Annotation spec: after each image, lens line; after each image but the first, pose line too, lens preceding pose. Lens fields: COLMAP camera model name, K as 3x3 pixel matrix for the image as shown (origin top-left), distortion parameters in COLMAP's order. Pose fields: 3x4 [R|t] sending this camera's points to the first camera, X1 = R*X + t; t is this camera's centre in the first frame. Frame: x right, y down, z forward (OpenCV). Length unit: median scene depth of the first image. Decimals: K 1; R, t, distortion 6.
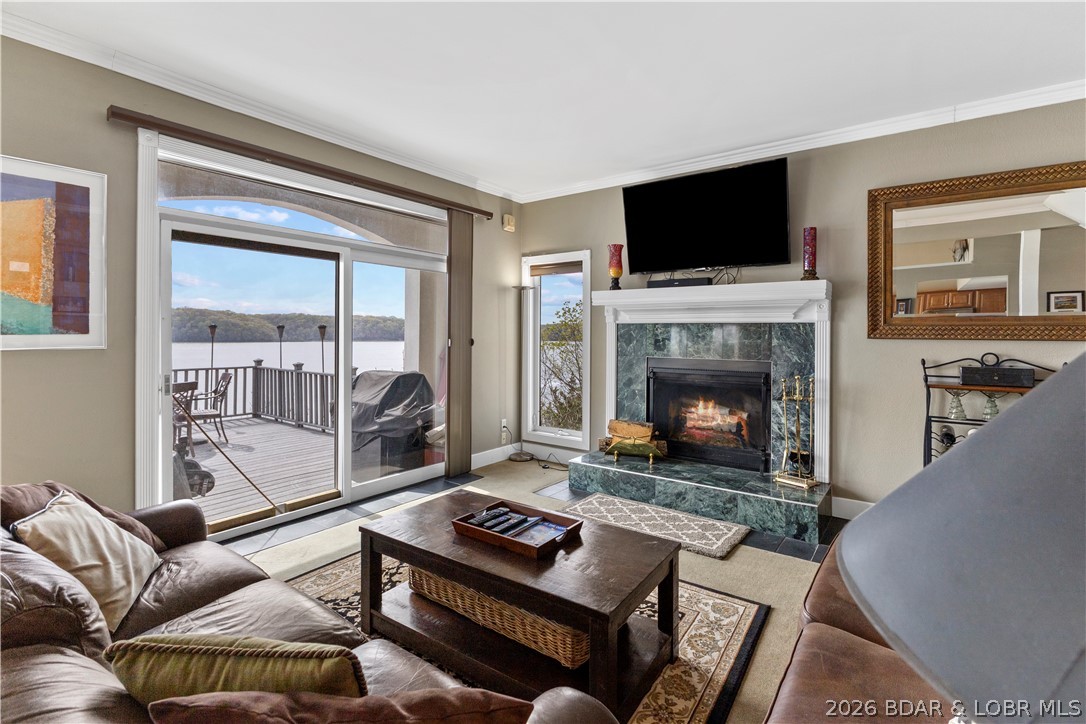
lens RADIAL K [[504.9, 0, 537.9], [0, 504.9, 330.4], [0, 0, 1]] dist [-0.009250, -0.000187]
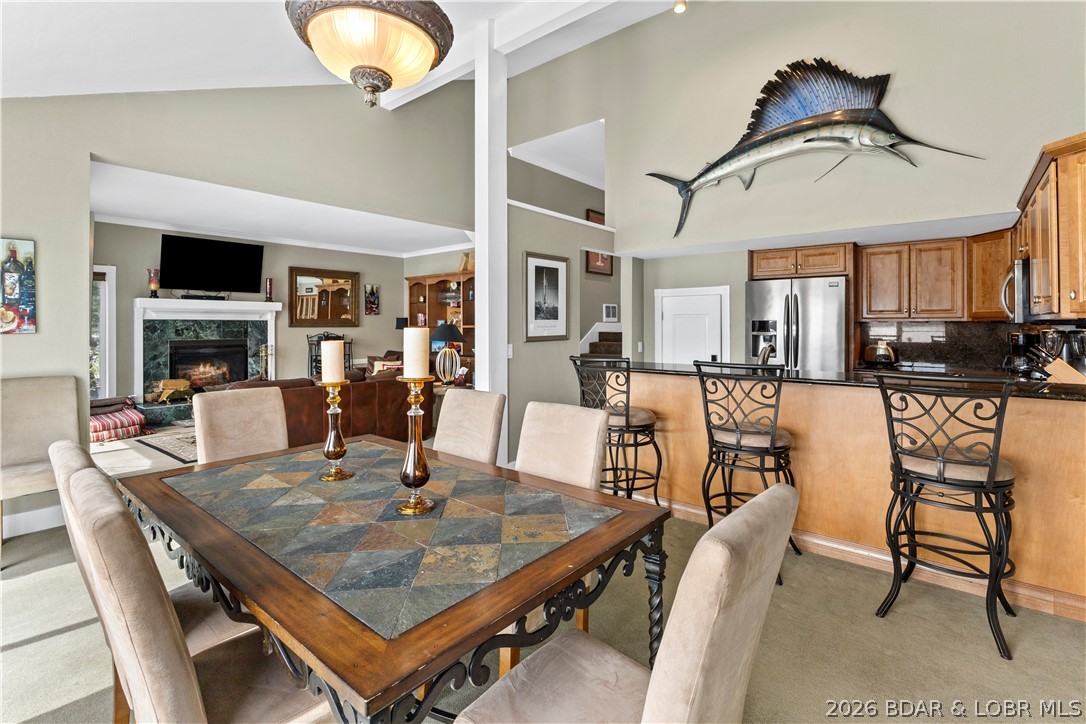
lens RADIAL K [[494.2, 0, 549.6], [0, 494.2, 324.4], [0, 0, 1]] dist [-0.000941, -0.000131]
pose [[0.041996, -0.005489, 0.999103, -1.397132], [-0.003562, 0.999978, 0.005643, -0.012568], [-0.999111, -0.003796, 0.041976, -0.301690]]
